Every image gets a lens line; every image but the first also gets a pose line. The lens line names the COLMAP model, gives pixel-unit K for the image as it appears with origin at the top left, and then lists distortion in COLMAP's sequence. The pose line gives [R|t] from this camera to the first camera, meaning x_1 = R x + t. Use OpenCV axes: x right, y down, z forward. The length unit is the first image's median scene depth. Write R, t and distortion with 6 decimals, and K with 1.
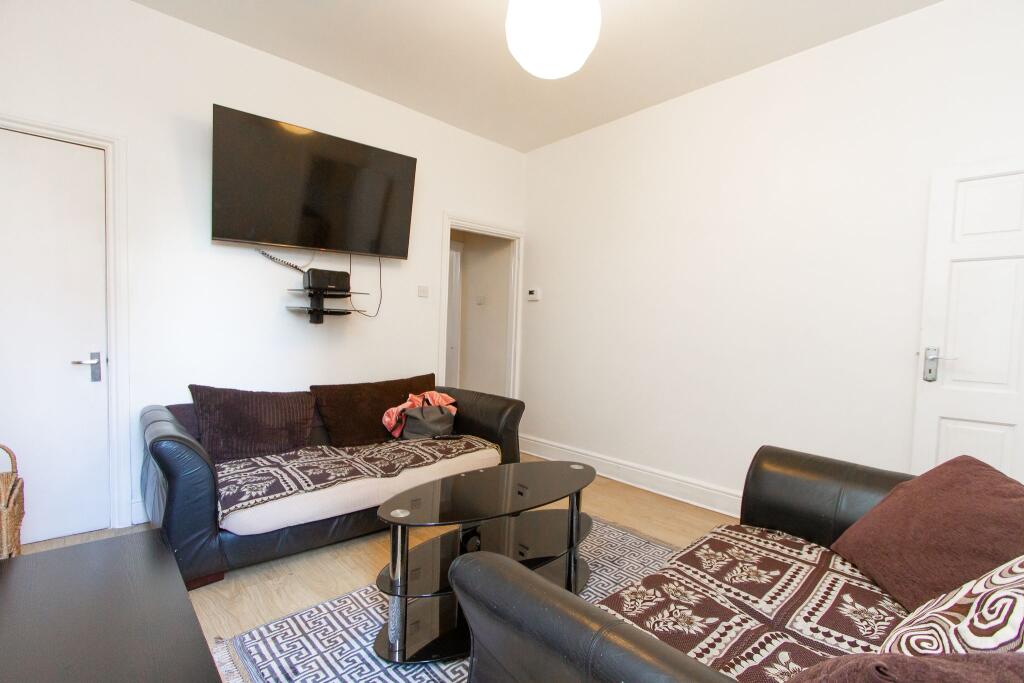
lens RADIAL K [[470.2, 0, 512.4], [0, 470.2, 388.3], [0, 0, 1]] dist [-0.055785, -0.000011]
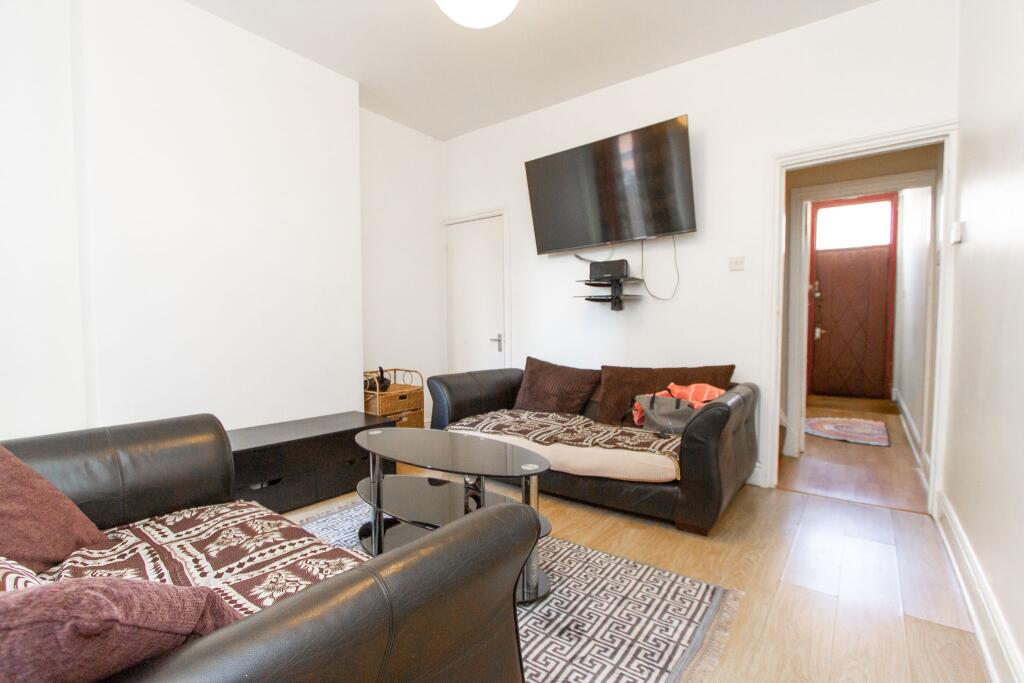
lens RADIAL K [[477.9, 0, 512.0], [0, 477.9, 341.5], [0, 0, 1]] dist [-0.054009, -0.000069]
pose [[0.191251, -0.005798, -0.981524, 0.654954], [-0.109379, 0.993628, -0.027183, -0.008250], [0.975428, 0.112557, 0.189398, 0.575707]]
